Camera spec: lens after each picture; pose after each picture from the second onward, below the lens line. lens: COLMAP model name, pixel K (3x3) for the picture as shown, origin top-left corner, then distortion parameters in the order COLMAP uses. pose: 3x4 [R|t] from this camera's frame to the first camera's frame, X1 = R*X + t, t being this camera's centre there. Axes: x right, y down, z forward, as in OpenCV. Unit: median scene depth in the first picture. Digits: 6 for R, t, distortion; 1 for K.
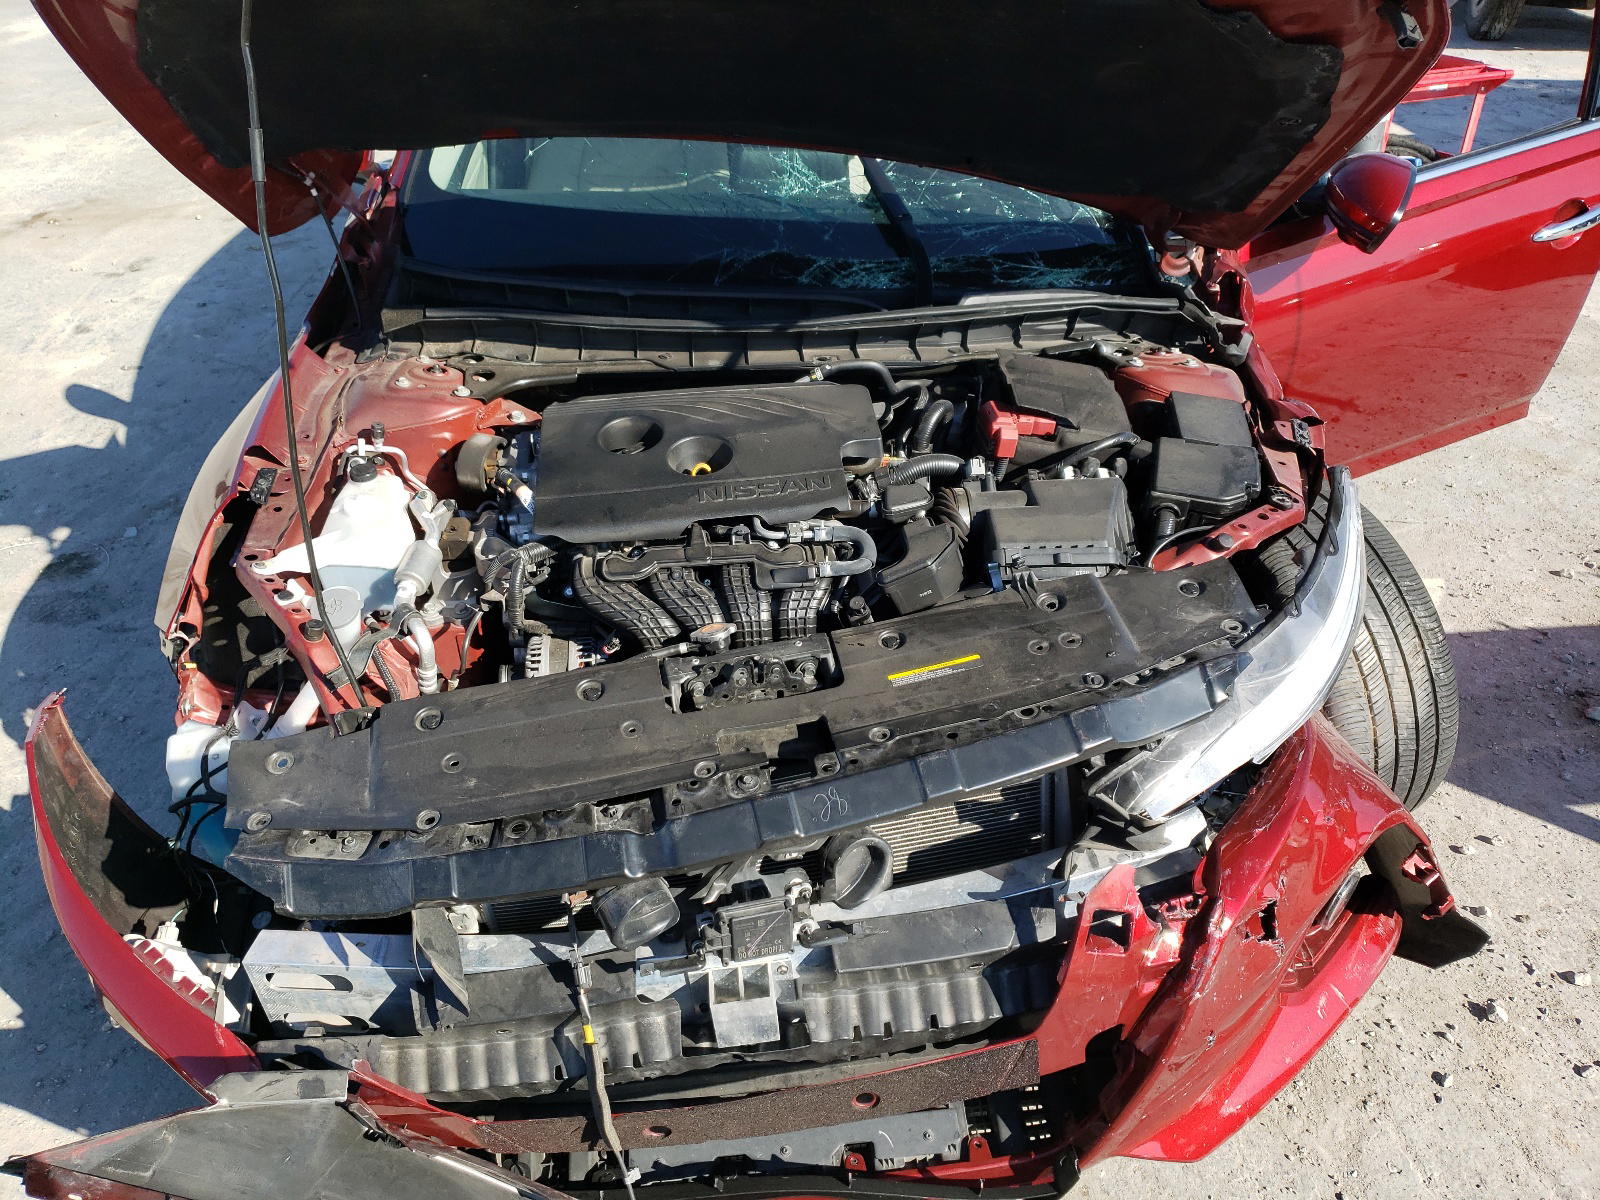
lens RADIAL K [[1407.7, 0, 777.8], [0, 1407.7, 608.9], [0, 0, 1]] dist [-0.158013, 0.307287]
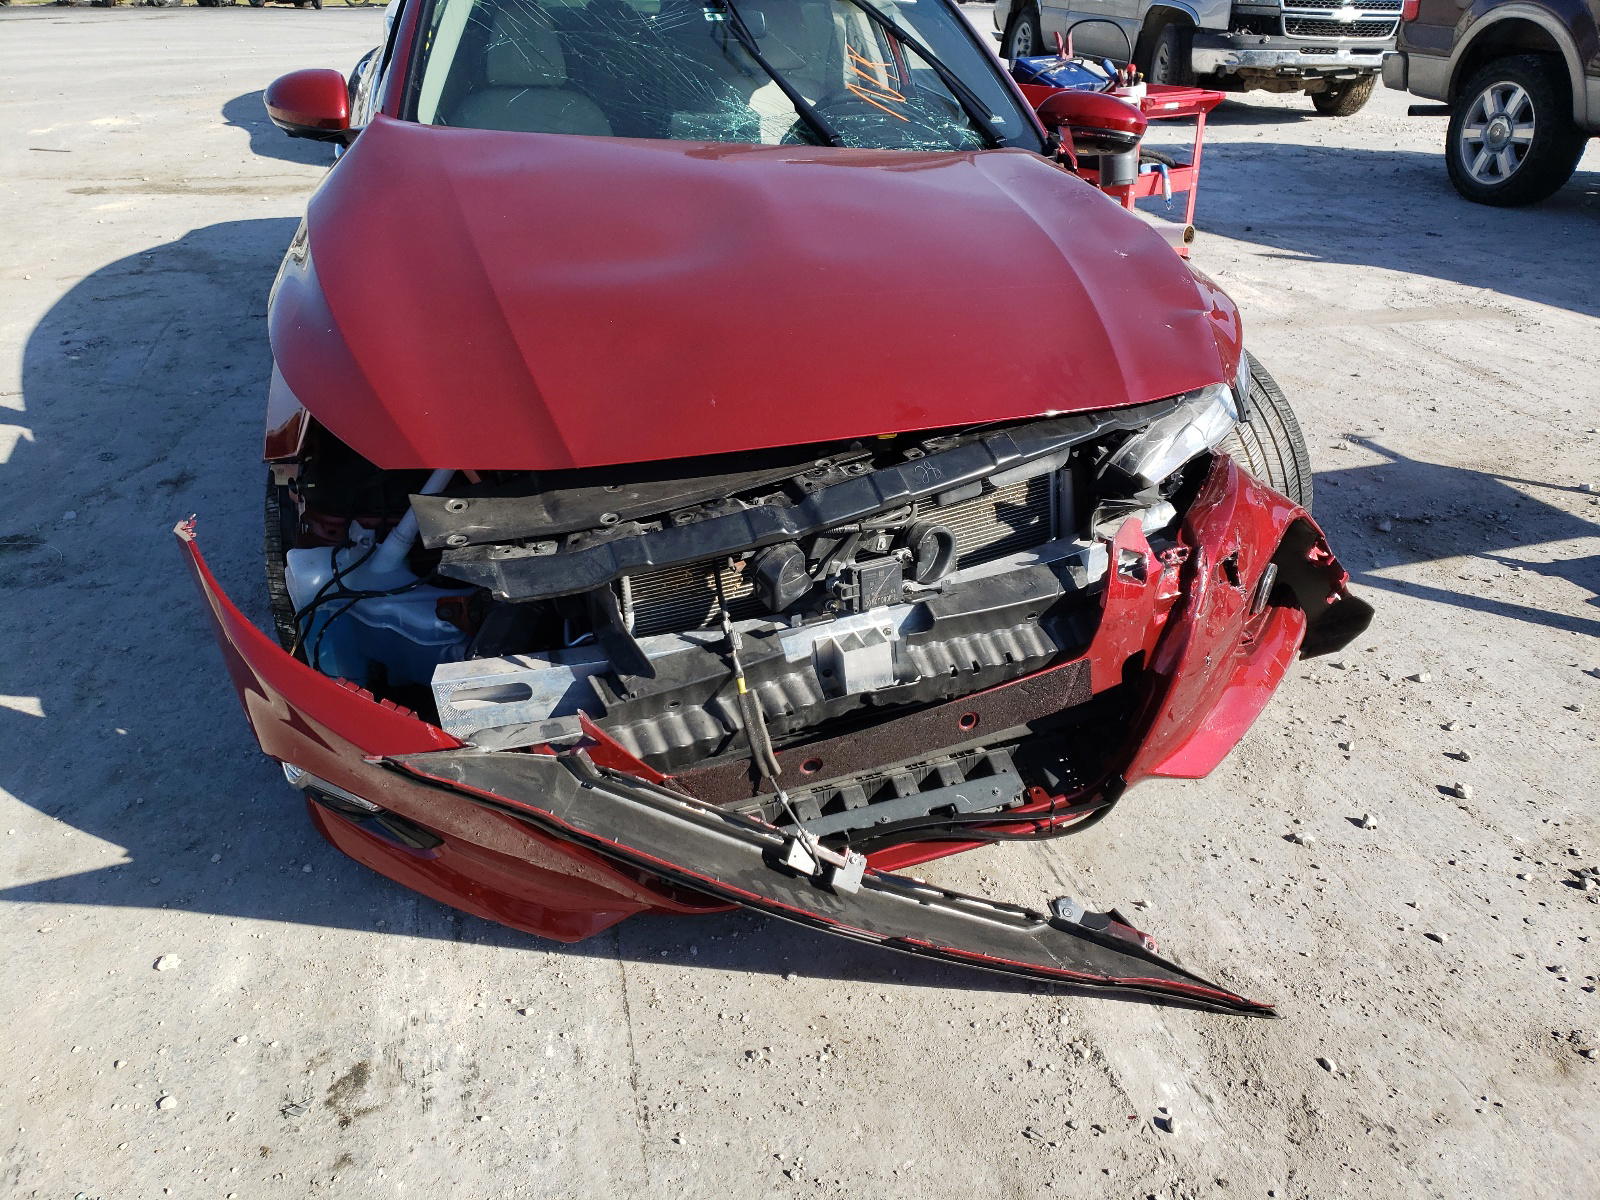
lens RADIAL K [[1408.6, 0, 800.0], [0, 1408.6, 600.0], [0, 0, 1]] dist [-0.004046, 0.006016]
pose [[0.973807, -0.087160, 0.210007, -0.340026], [0.110992, 0.988313, -0.104490, 0.356139], [-0.198445, 0.125062, 0.972100, -0.226596]]
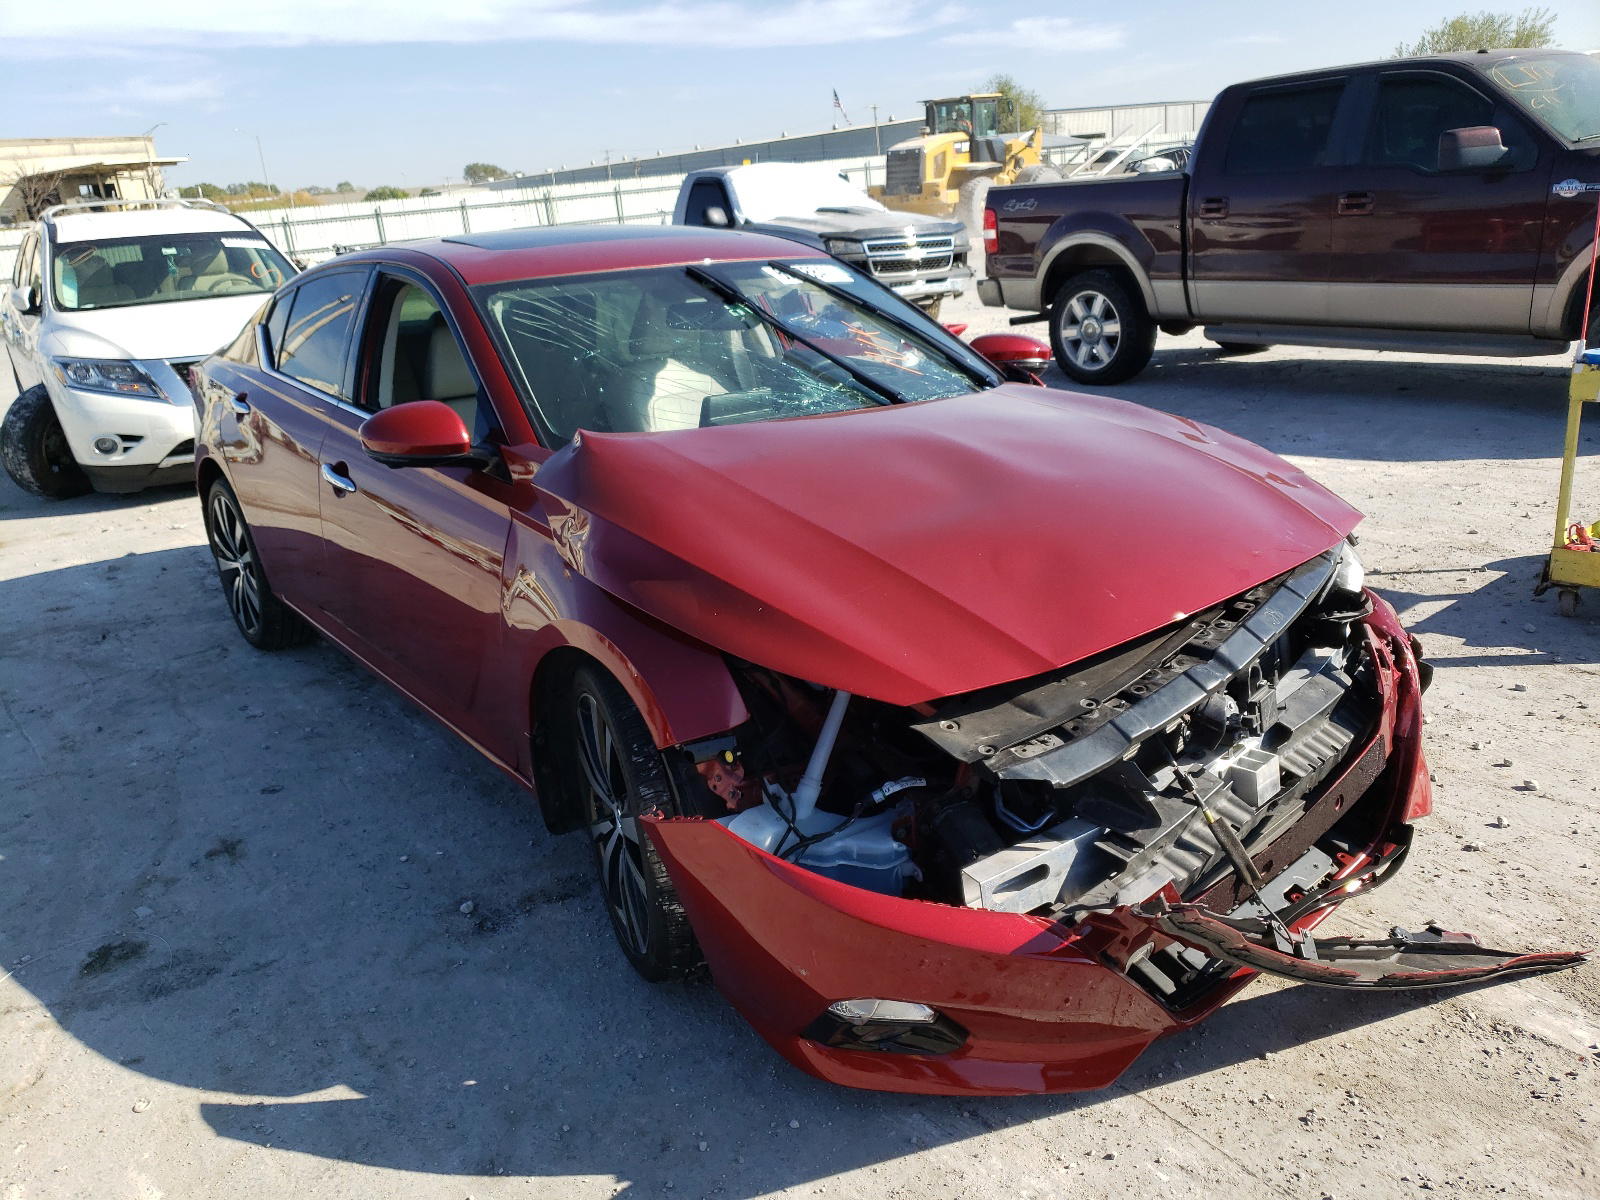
lens RADIAL K [[1408.6, 0, 800.0], [0, 1408.6, 600.0], [0, 0, 1]] dist [-0.004046, 0.006016]
pose [[0.785169, -0.225968, 0.576584, -1.272502], [0.384463, 0.907764, -0.167785, 0.174241], [-0.485488, 0.353415, 0.799624, -0.068596]]
